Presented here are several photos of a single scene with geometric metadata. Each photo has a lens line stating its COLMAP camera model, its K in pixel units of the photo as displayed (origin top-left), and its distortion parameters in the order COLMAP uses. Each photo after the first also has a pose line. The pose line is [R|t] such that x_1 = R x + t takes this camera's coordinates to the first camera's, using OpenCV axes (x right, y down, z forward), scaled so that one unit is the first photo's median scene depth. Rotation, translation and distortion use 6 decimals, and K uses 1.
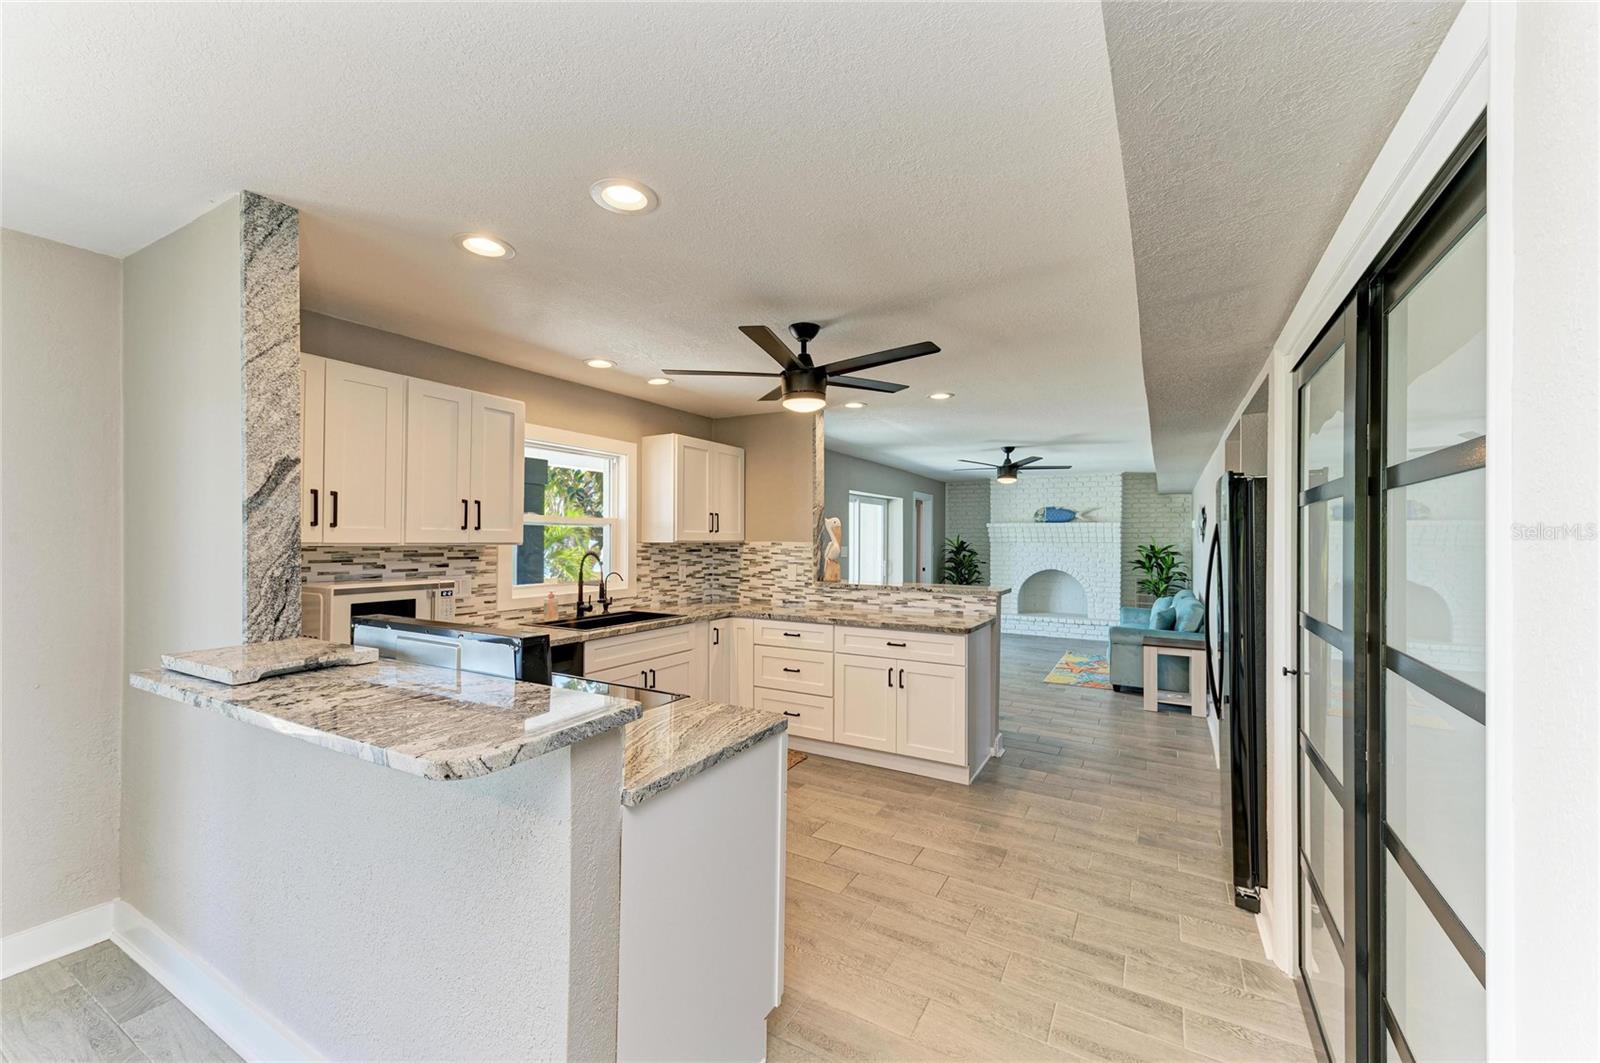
lens RADIAL K [[631.4, 0, 799.2], [0, 631.4, 534.0], [0, 0, 1]] dist [0.015817, -0.000122]
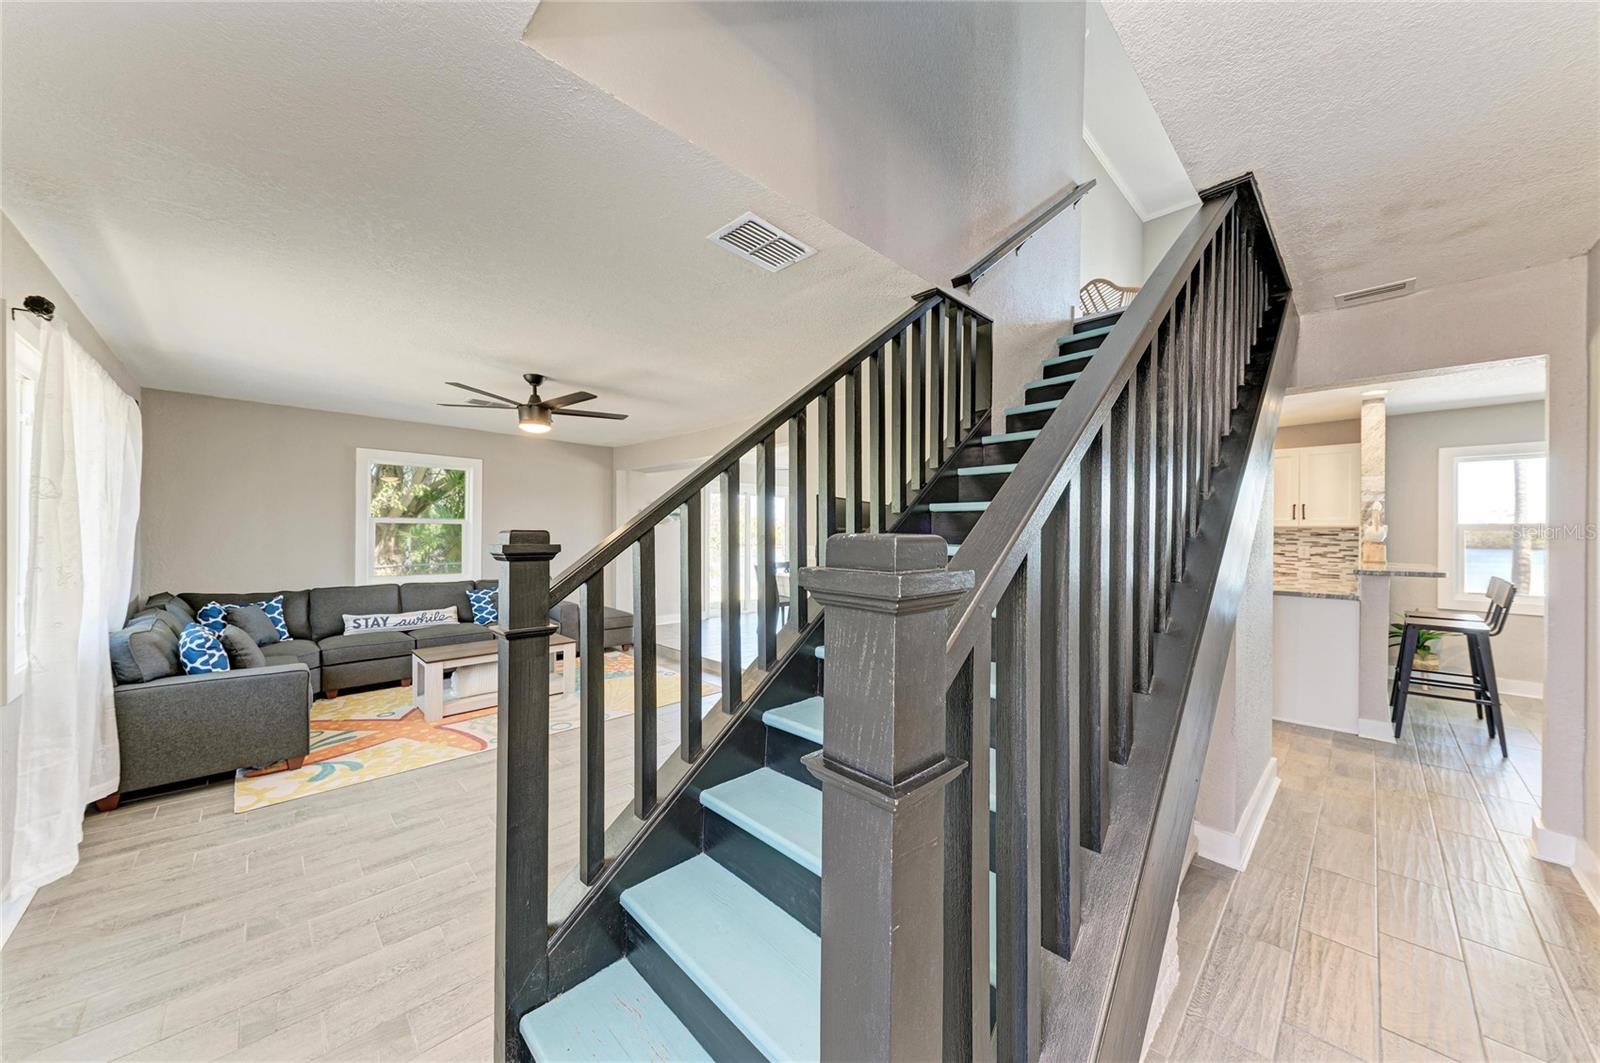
lens RADIAL K [[552.4, 0, 805.4], [0, 552.4, 533.7], [0, 0, 1]] dist [0.027435, -0.009950]
pose [[-0.262082, -0.005355, -0.965031, 1.263143], [-0.000984, 0.999986, -0.005282, 0.034283], [0.965045, -0.000435, -0.262084, 0.351712]]
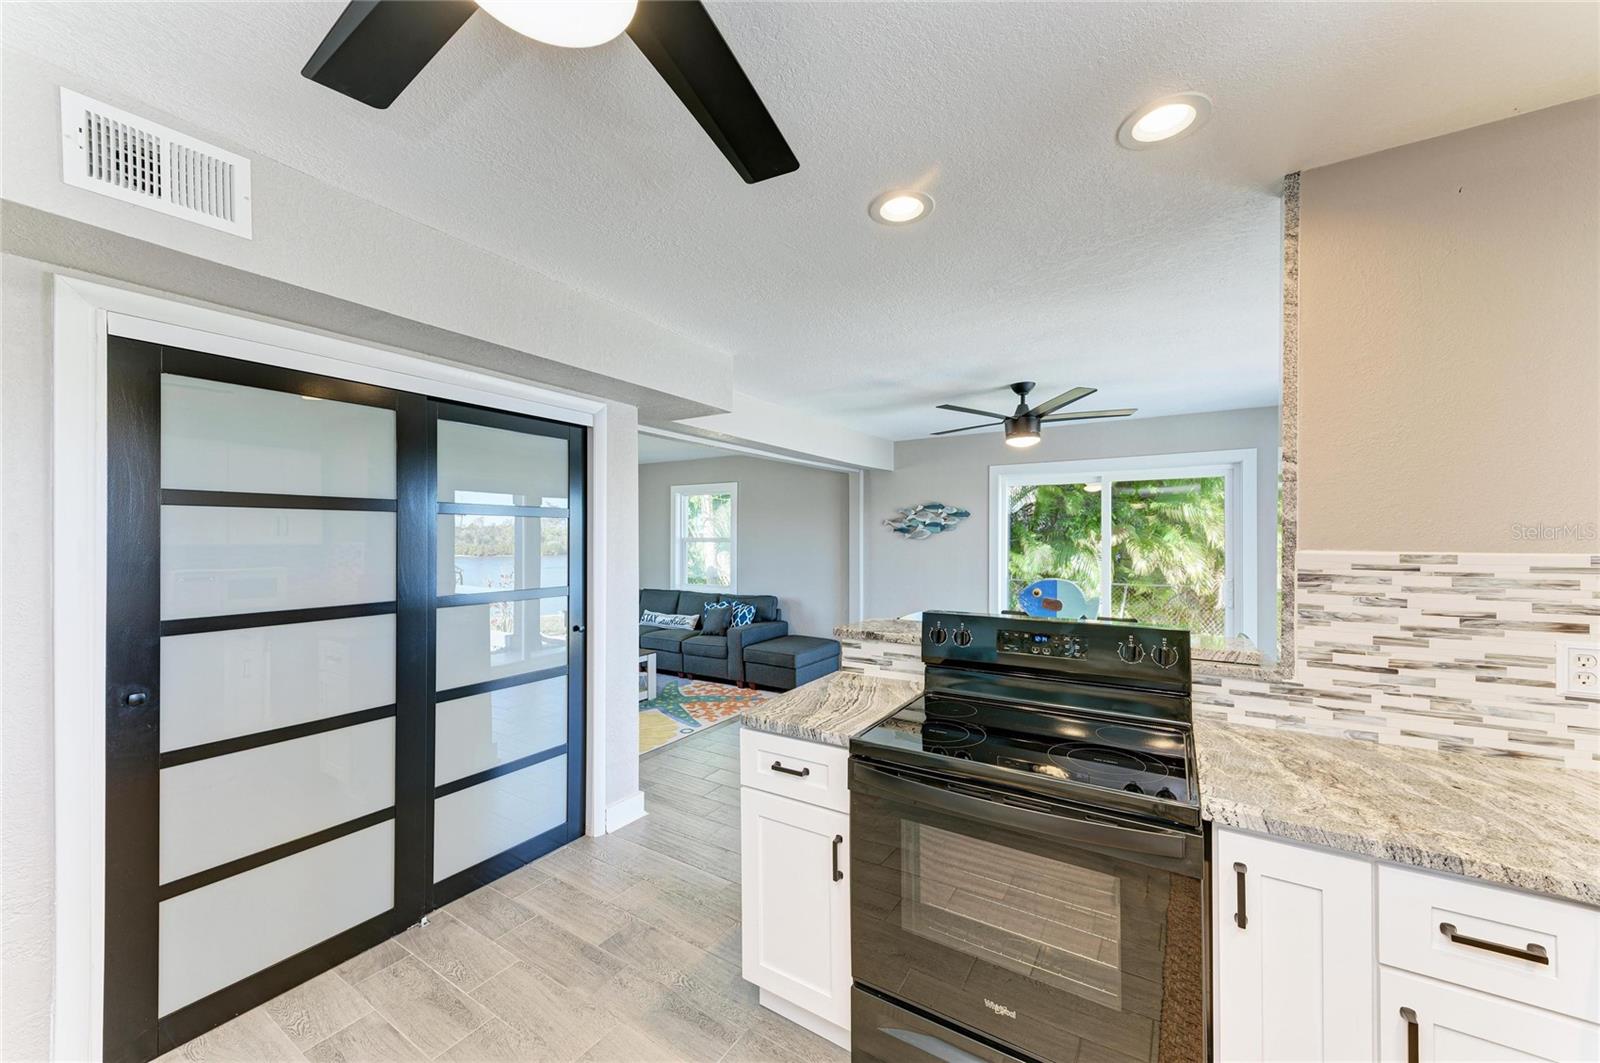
lens RADIAL K [[593.4, 0, 801.6], [0, 593.4, 538.7], [0, 0, 1]] dist [0.018922, -0.006028]
pose [[-0.999295, -0.005389, 0.037160, -0.062218], [-0.005579, 0.999972, -0.005014, 0.001837], [-0.037132, -0.005218, -0.999297, 0.784581]]
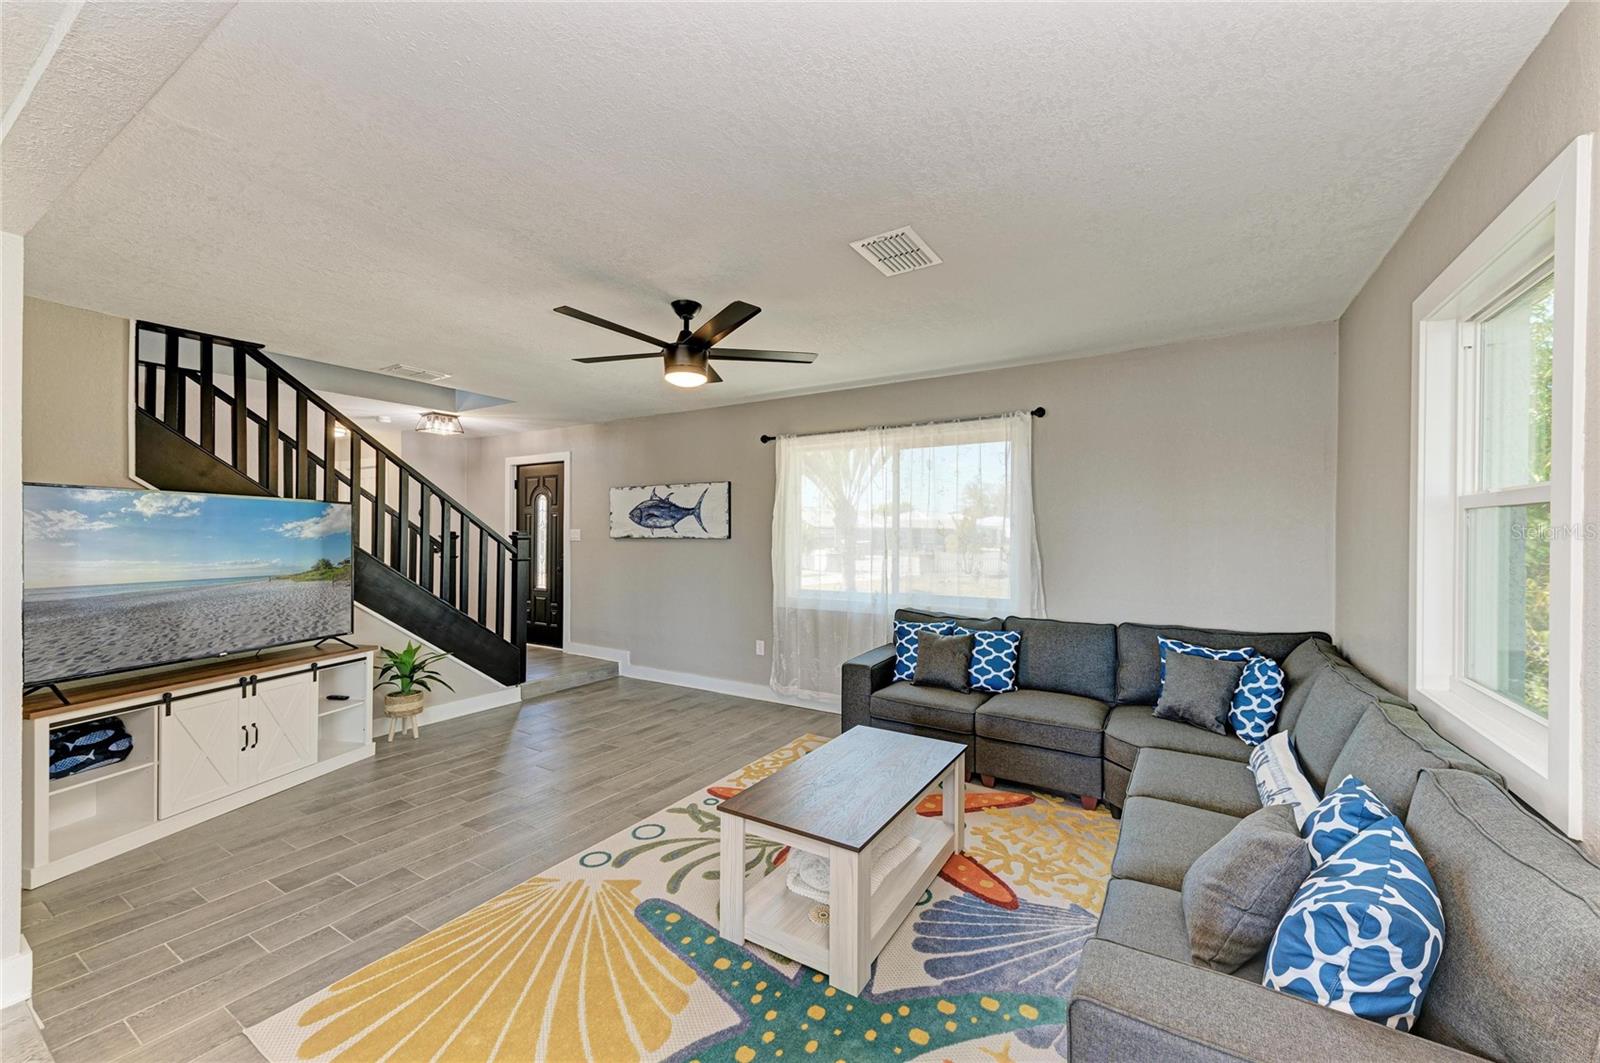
lens RADIAL K [[618.3, 0, 802.3], [0, 618.3, 534.9], [0, 0, 1]] dist [0.013415, -0.000443]
pose [[0.024810, -0.006139, 0.999673, -0.121010], [-0.012352, 0.999903, 0.006447, 0.025235], [-0.999616, -0.012508, 0.024732, -0.425201]]
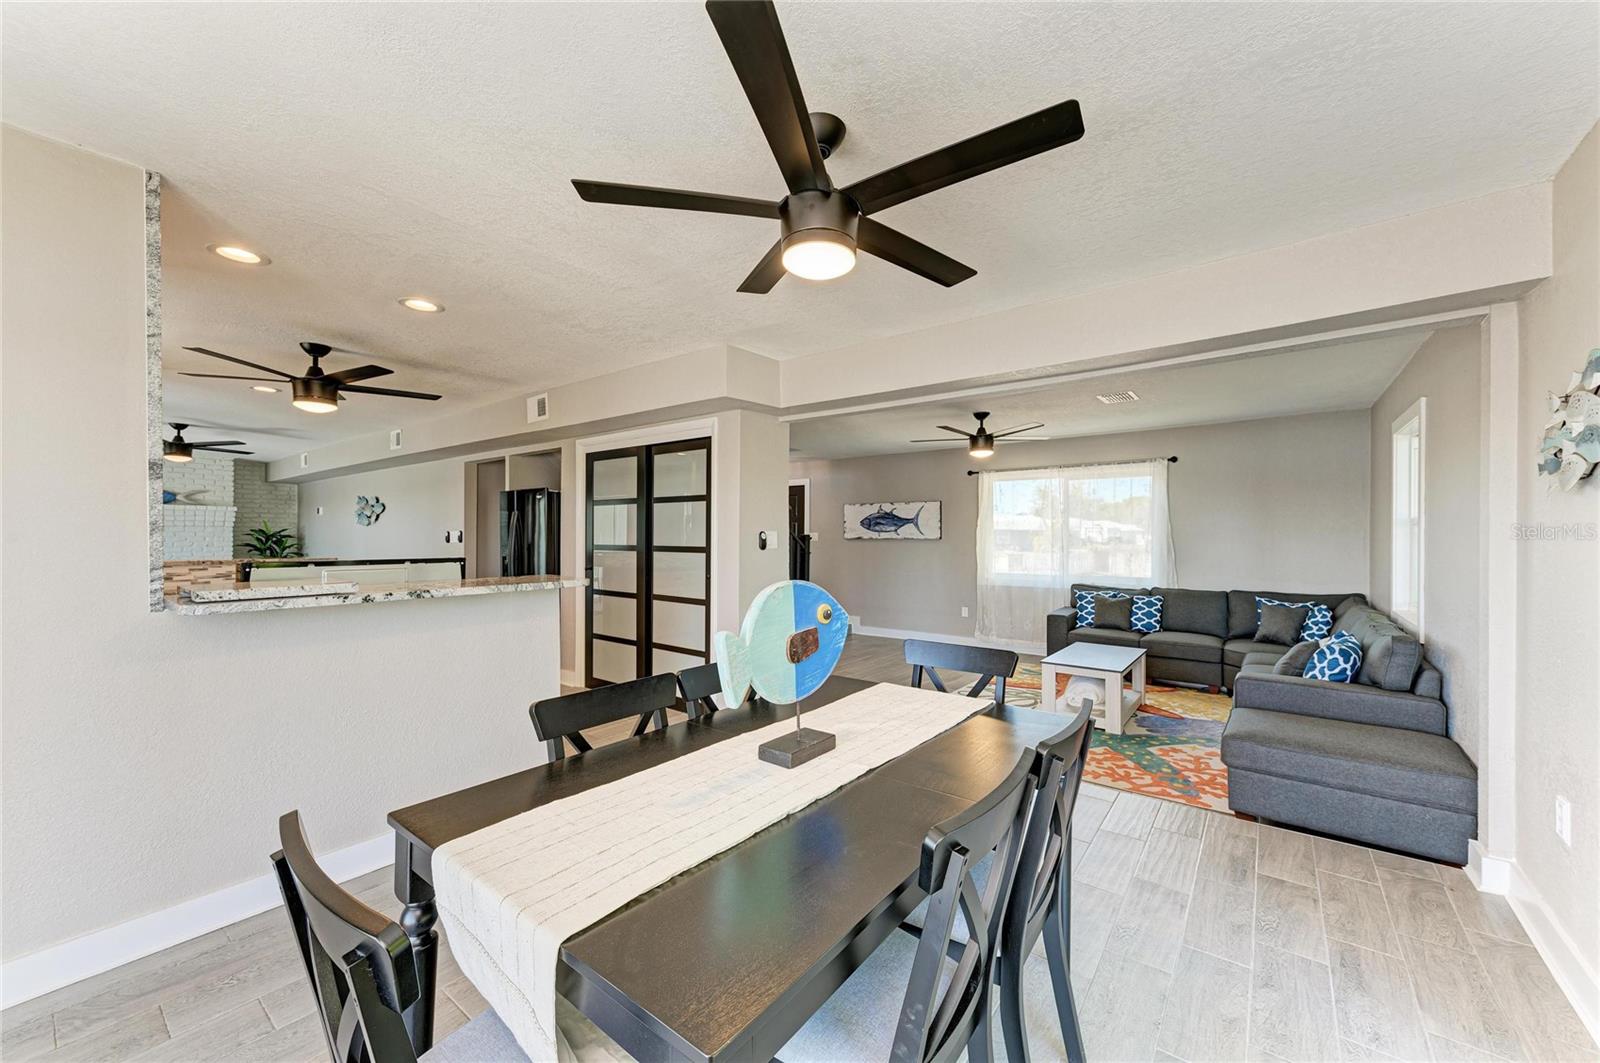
lens RADIAL K [[601.7, 0, 799.3], [0, 601.7, 535.9], [0, 0, 1]] dist [0.012758, -0.000308]
pose [[0.133091, -0.005500, 0.991089, -0.697619], [-0.010499, 0.999921, 0.006959, 0.024590], [-0.991048, -0.011332, 0.133023, -0.085210]]
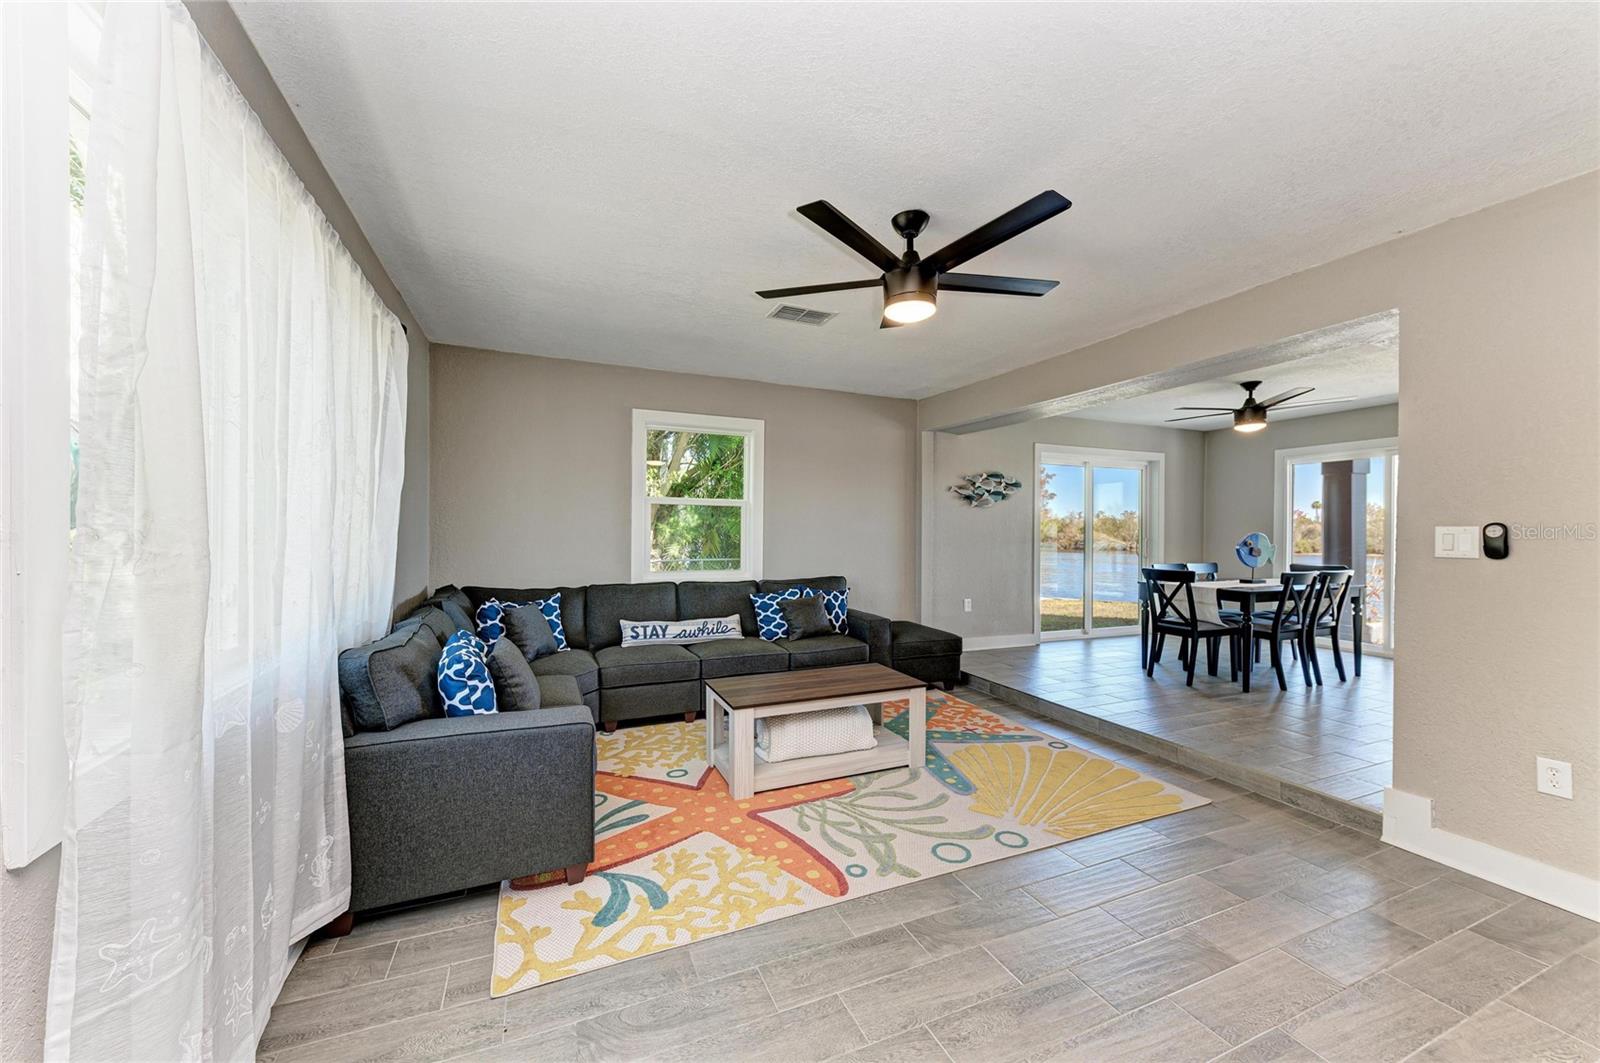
lens RADIAL K [[601.7, 0, 799.3], [0, 601.7, 535.9], [0, 0, 1]] dist [0.012758, -0.000308]
pose [[-0.595558, -0.003464, -0.803305, 1.013842], [-0.003037, 0.999993, -0.002061, 0.061178], [0.803307, 0.001212, -0.595564, -0.048105]]
